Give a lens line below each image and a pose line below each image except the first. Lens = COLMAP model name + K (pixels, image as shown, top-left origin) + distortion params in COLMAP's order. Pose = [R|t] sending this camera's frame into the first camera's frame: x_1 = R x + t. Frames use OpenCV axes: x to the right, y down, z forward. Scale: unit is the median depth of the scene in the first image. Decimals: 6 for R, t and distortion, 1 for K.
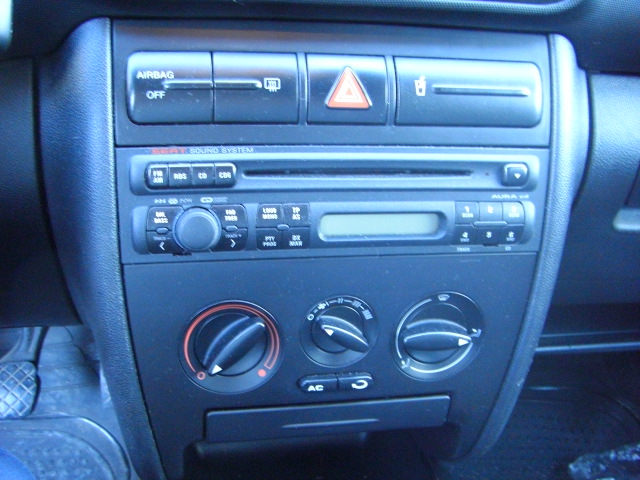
lens RADIAL K [[735.0, 0, 316.2], [0, 735.0, 286.7], [0, 0, 1]] dist [-0.203005, 0.131440]
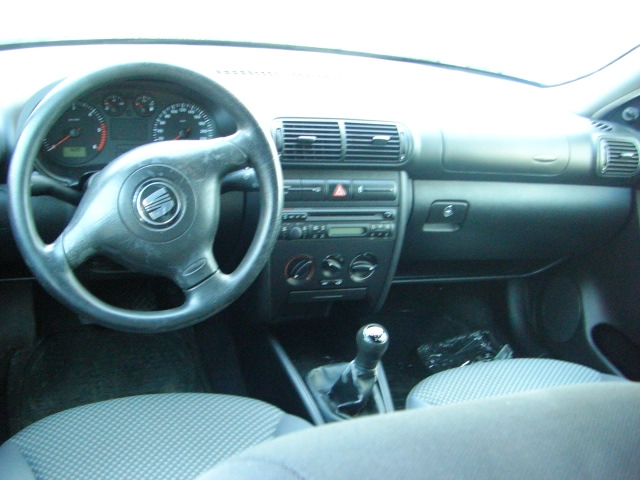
lens RADIAL K [[735.0, 0, 316.2], [0, 735.0, 286.7], [0, 0, 1]] dist [-0.203005, 0.131440]
pose [[0.980858, -0.008771, 0.194525, -0.649270], [0.003926, 0.999673, 0.025274, 0.074603], [-0.194683, -0.024027, 0.980572, -2.057793]]
